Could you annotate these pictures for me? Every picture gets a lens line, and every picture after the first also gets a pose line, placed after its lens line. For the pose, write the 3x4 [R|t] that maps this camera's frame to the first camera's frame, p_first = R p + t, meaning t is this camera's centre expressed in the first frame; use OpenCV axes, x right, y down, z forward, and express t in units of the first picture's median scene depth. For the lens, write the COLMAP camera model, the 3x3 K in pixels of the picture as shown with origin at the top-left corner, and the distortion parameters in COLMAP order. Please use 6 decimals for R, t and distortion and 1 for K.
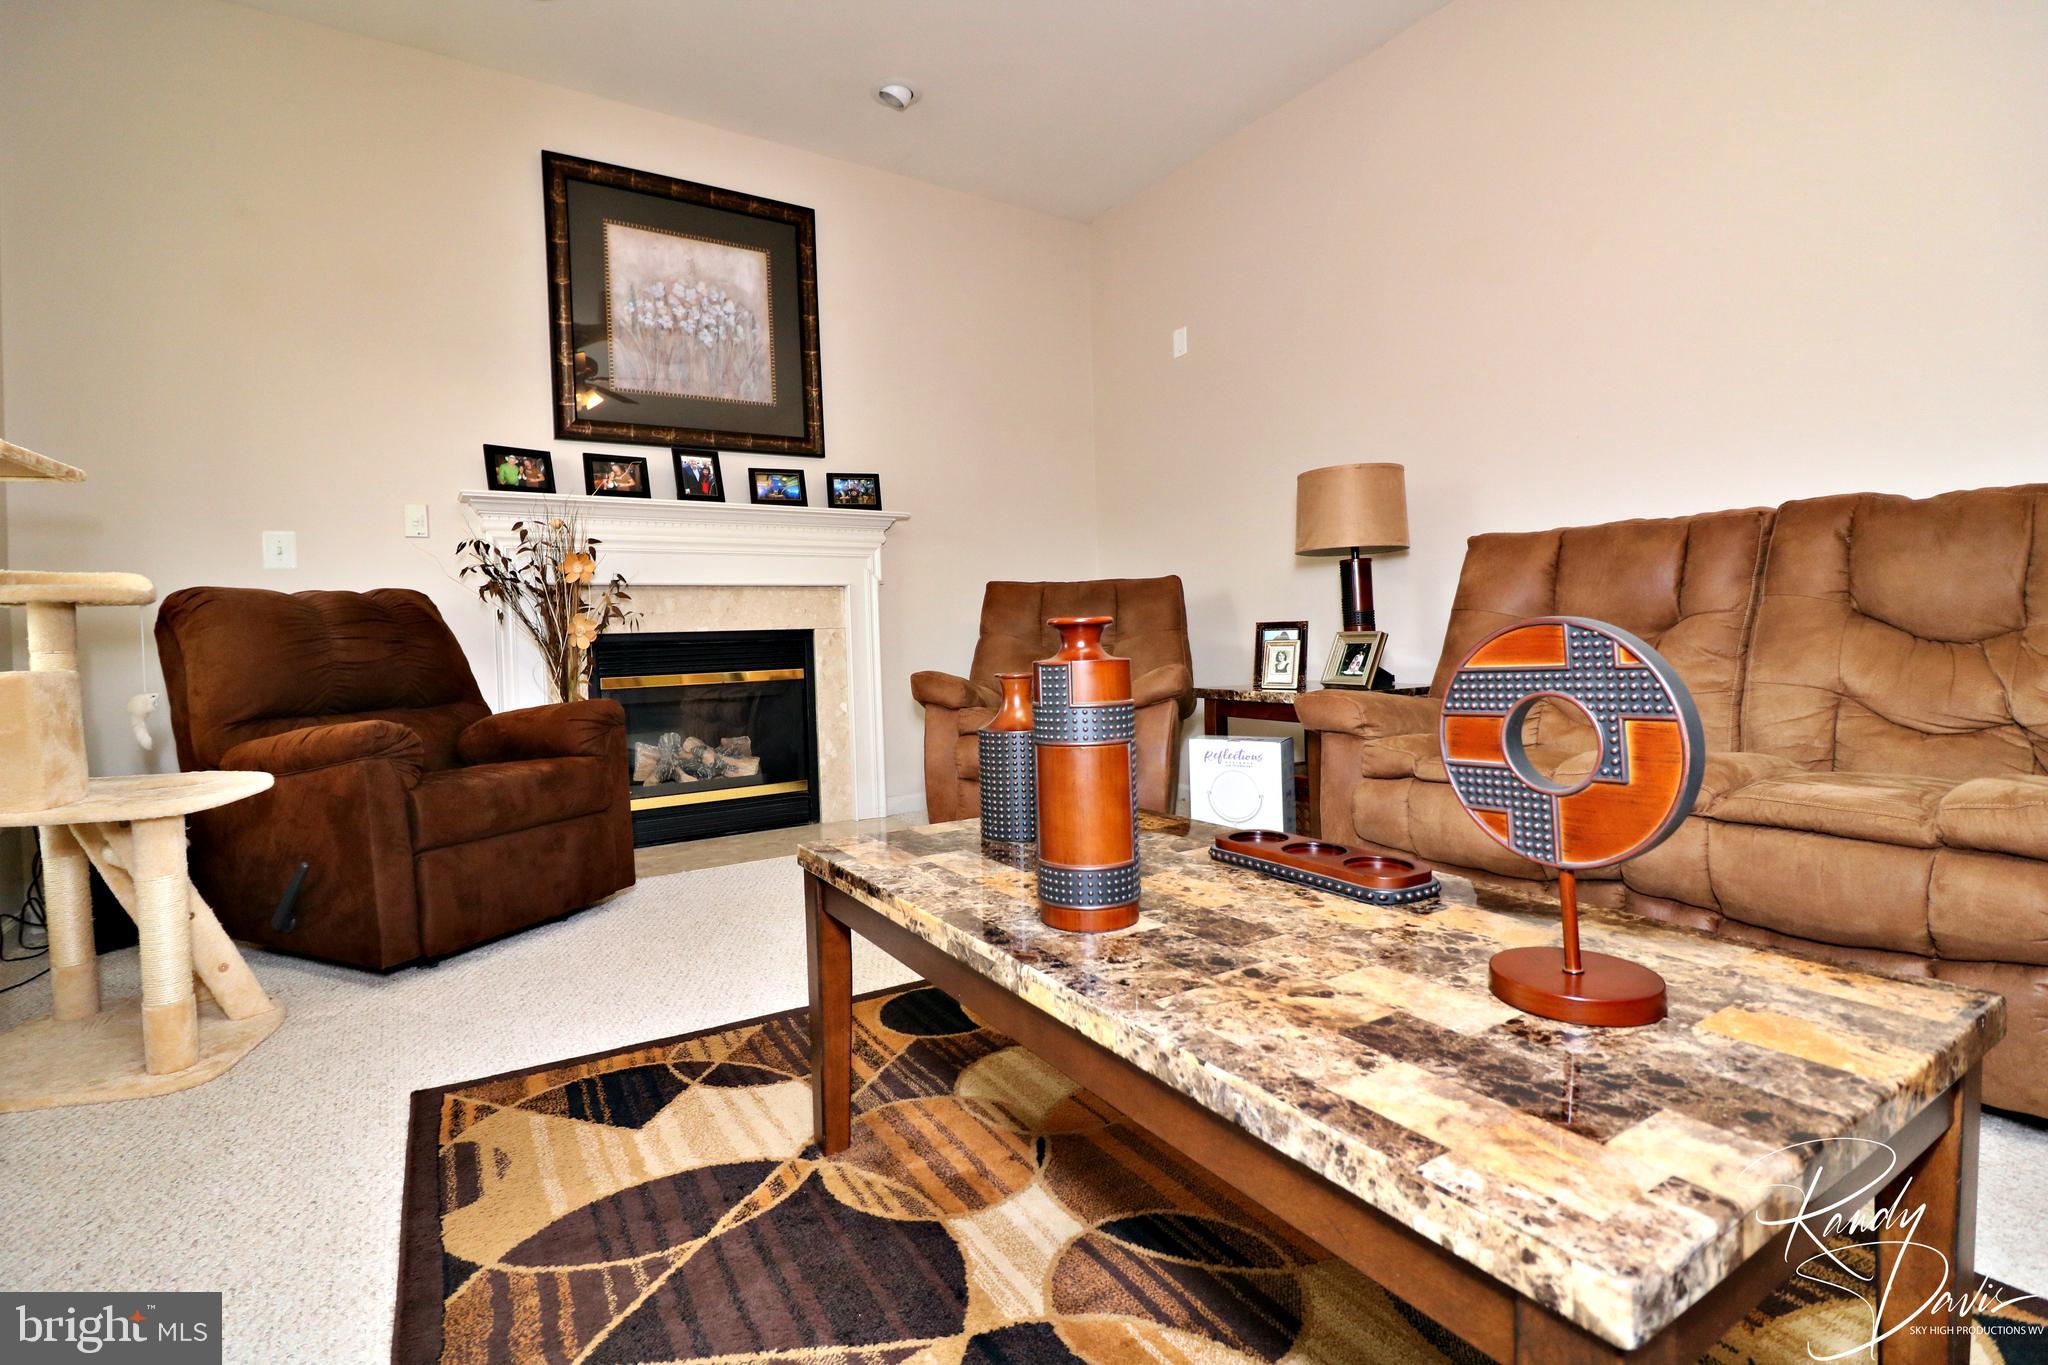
lens RADIAL K [[939.3, 0, 1017.4], [0, 939.3, 646.9], [0, 0, 1]] dist [0.001001, -0.013322]
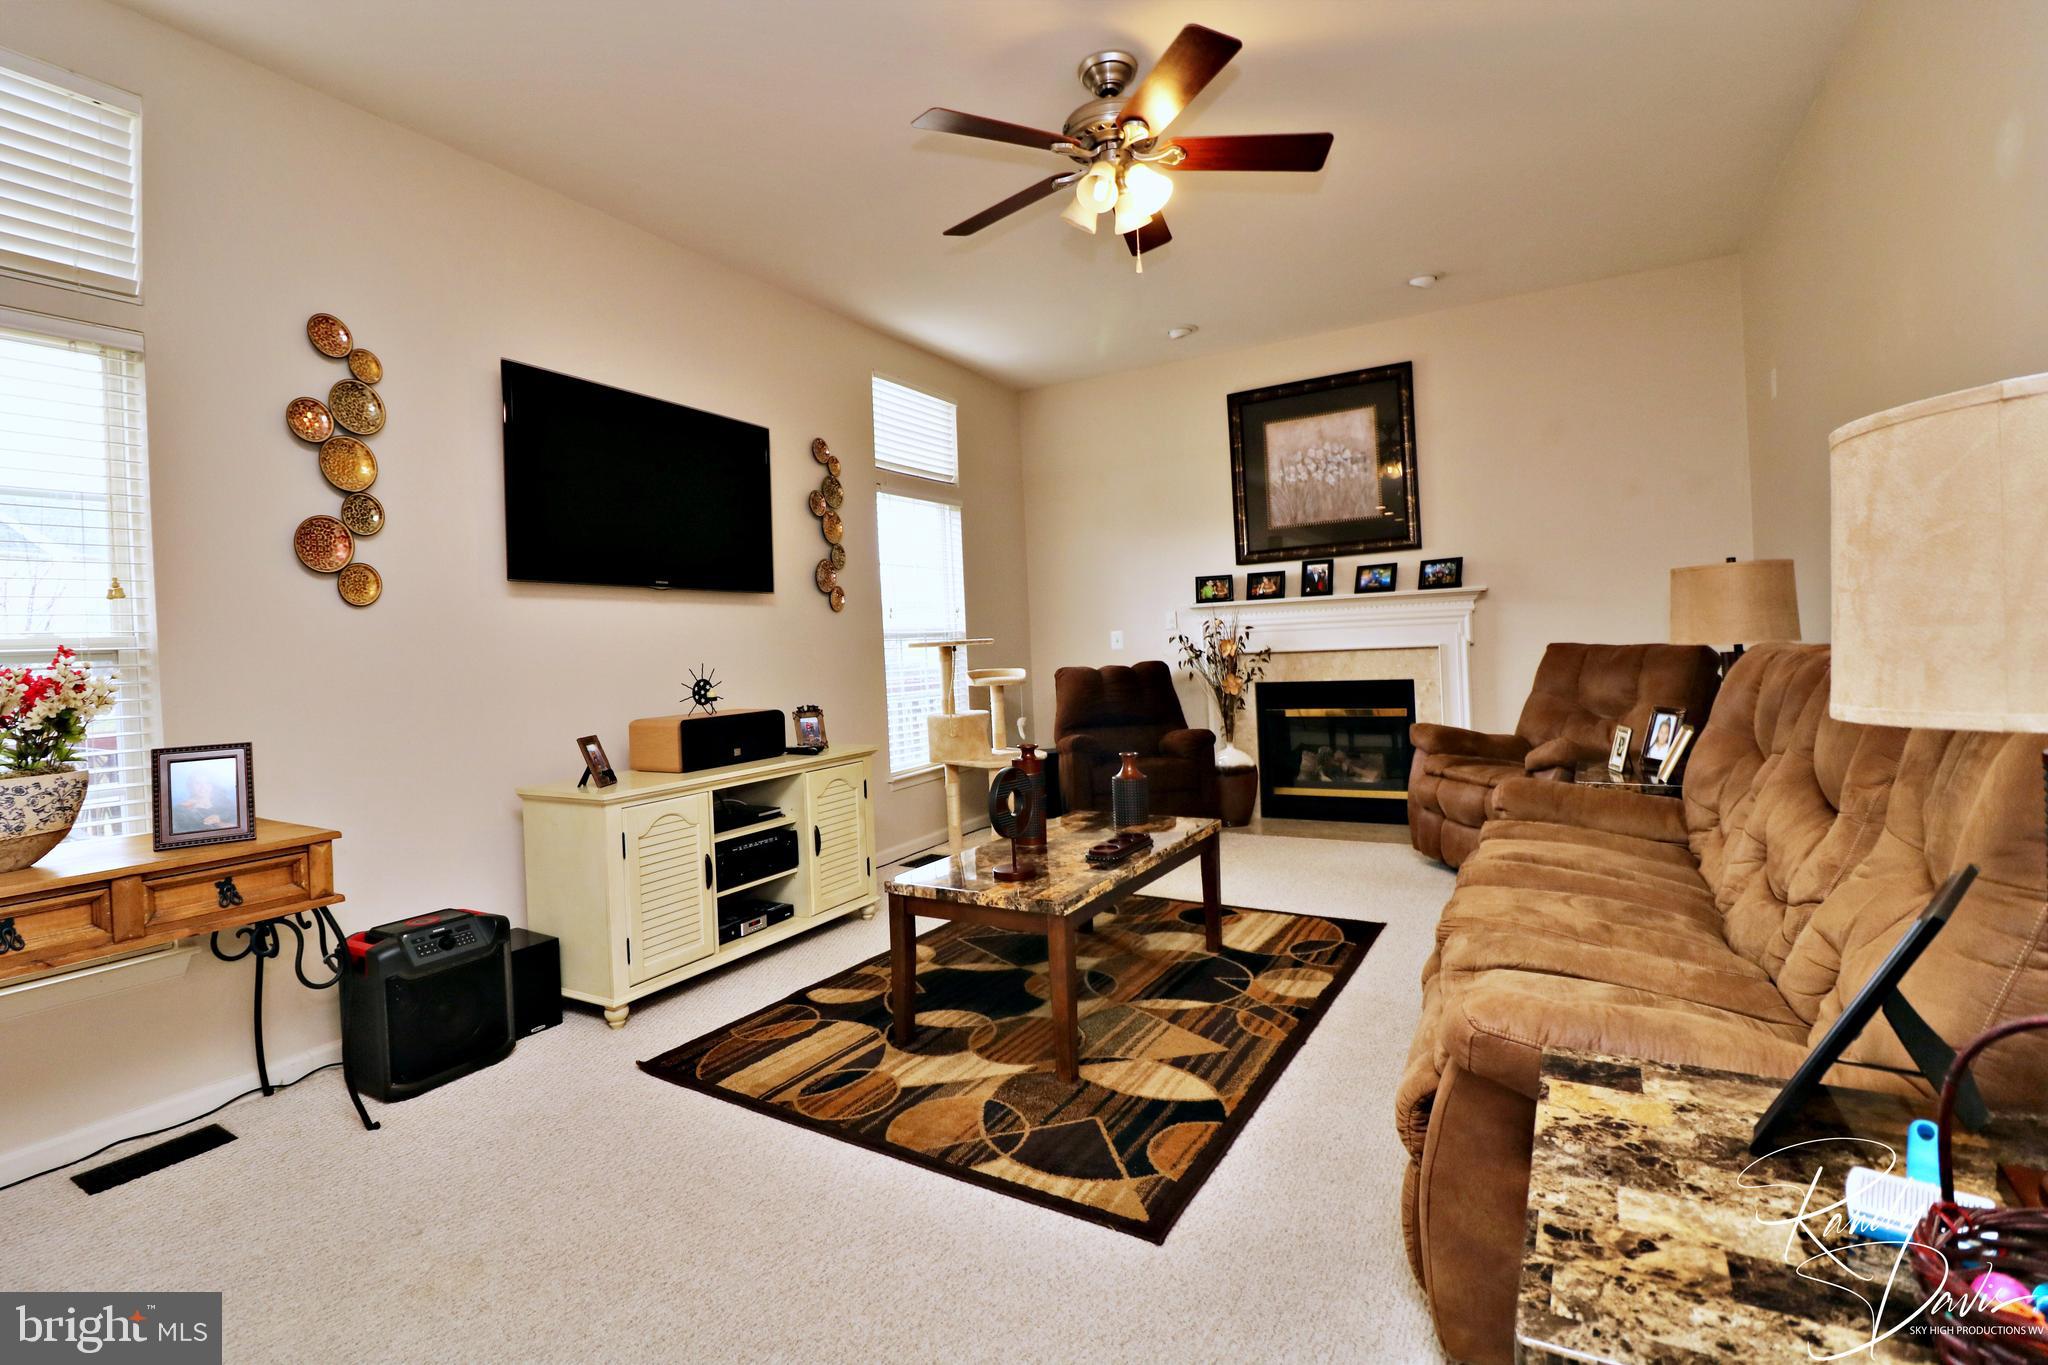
lens RADIAL K [[939.3, 0, 1017.4], [0, 939.3, 646.9], [0, 0, 1]] dist [0.001001, -0.013322]
pose [[0.468554, 0.010463, -0.883373, 0.747123], [0.017293, 0.999630, 0.021012, -0.110492], [0.883265, -0.025122, 0.468200, -0.123367]]
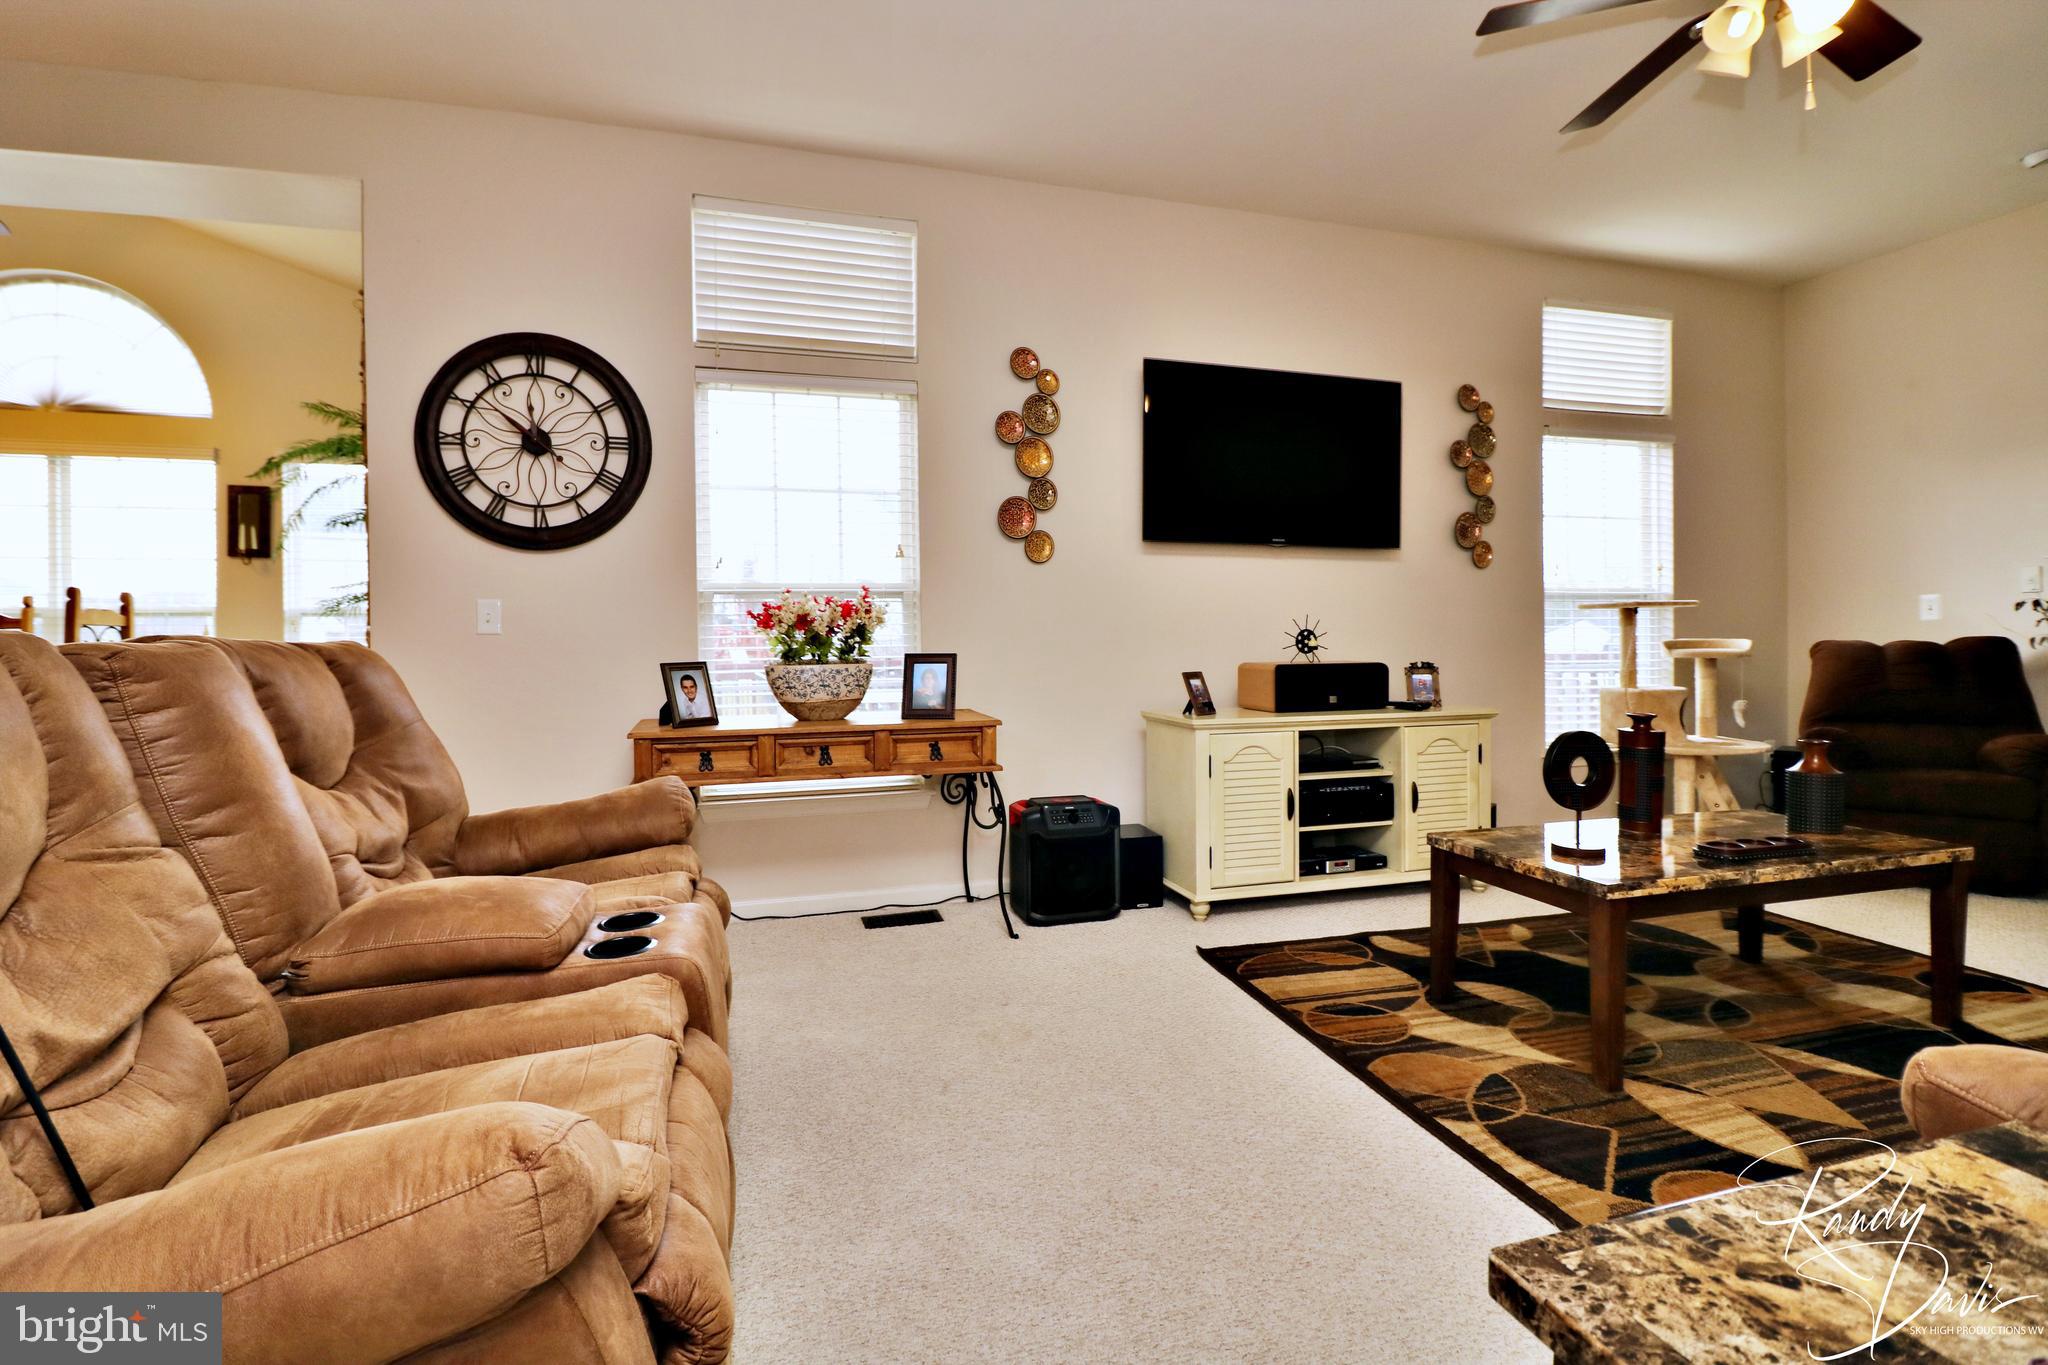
lens RADIAL K [[939.3, 0, 1017.4], [0, 939.3, 646.9], [0, 0, 1]] dist [0.001001, -0.013322]
pose [[-0.269877, 0.039892, -0.962068, 0.817334], [0.005583, 0.999189, 0.039866, -0.087107], [0.962879, 0.005388, -0.269881, 0.009603]]
